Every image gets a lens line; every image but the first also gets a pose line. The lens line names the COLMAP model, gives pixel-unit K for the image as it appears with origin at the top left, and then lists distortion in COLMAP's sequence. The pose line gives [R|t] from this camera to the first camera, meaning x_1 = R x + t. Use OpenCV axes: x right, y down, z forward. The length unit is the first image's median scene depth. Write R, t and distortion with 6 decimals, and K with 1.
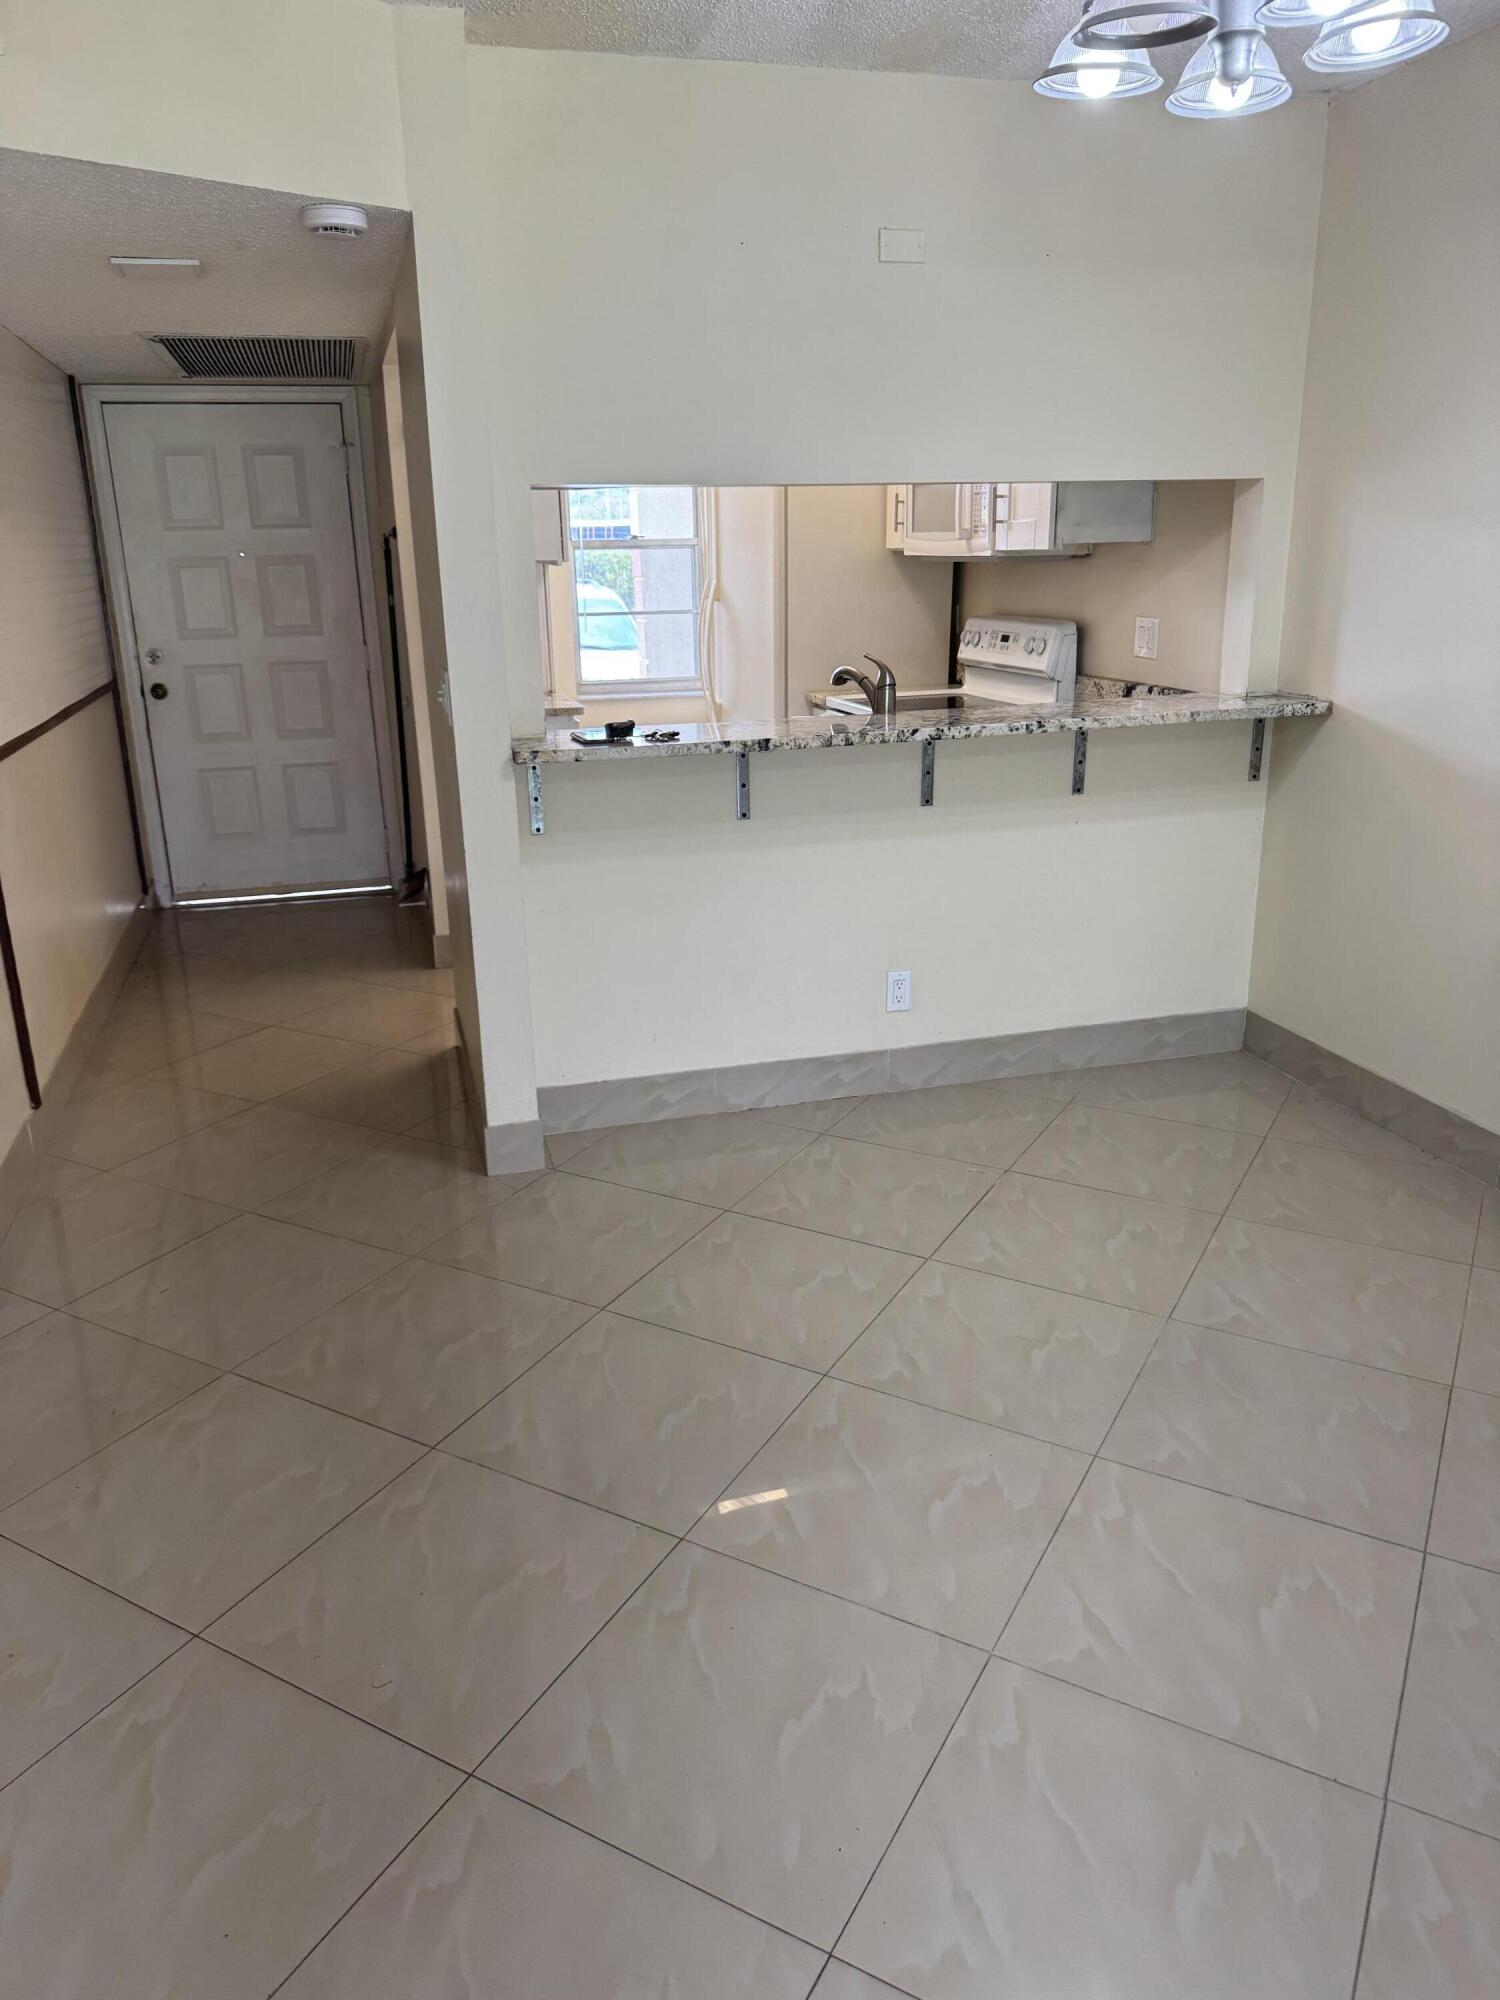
lens RADIAL K [[1449.5, 0, 750.0], [0, 1449.5, 1000.0], [0, 0, 1]] dist [0.107207, -0.173399]
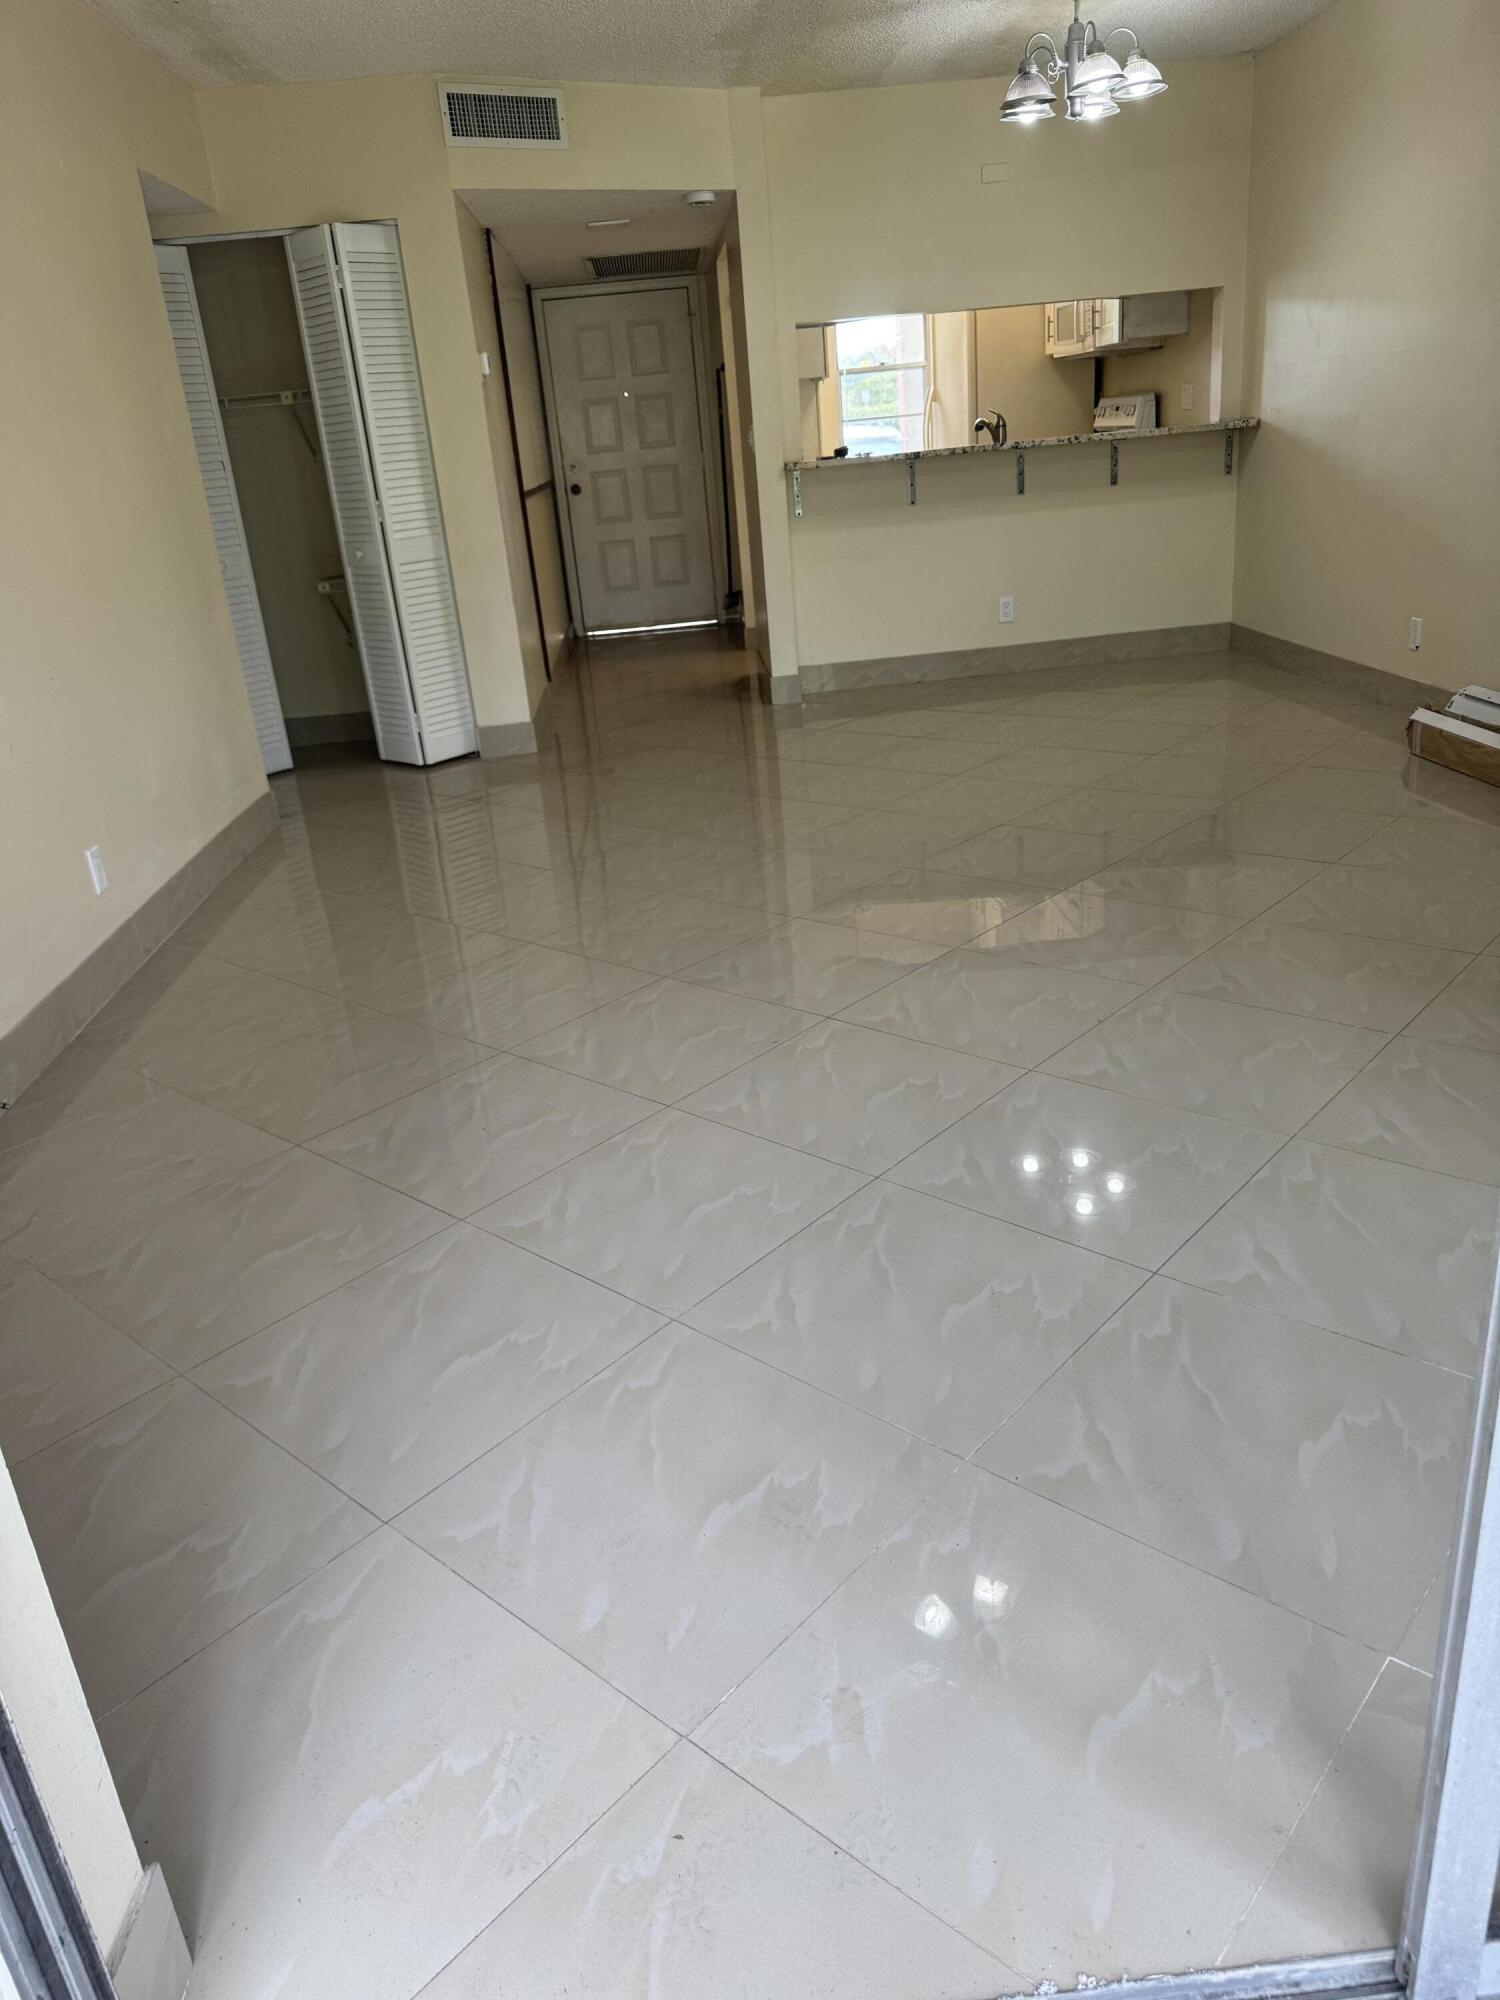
lens RADIAL K [[1449.5, 0, 750.0], [0, 1449.5, 1000.0], [0, 0, 1]] dist [0.107207, -0.173399]
pose [[0.977591, 0.016207, -0.209891, 0.142121], [0.000553, 0.996831, 0.079550, 0.254942], [0.210515, -0.077884, 0.974483, -0.645269]]
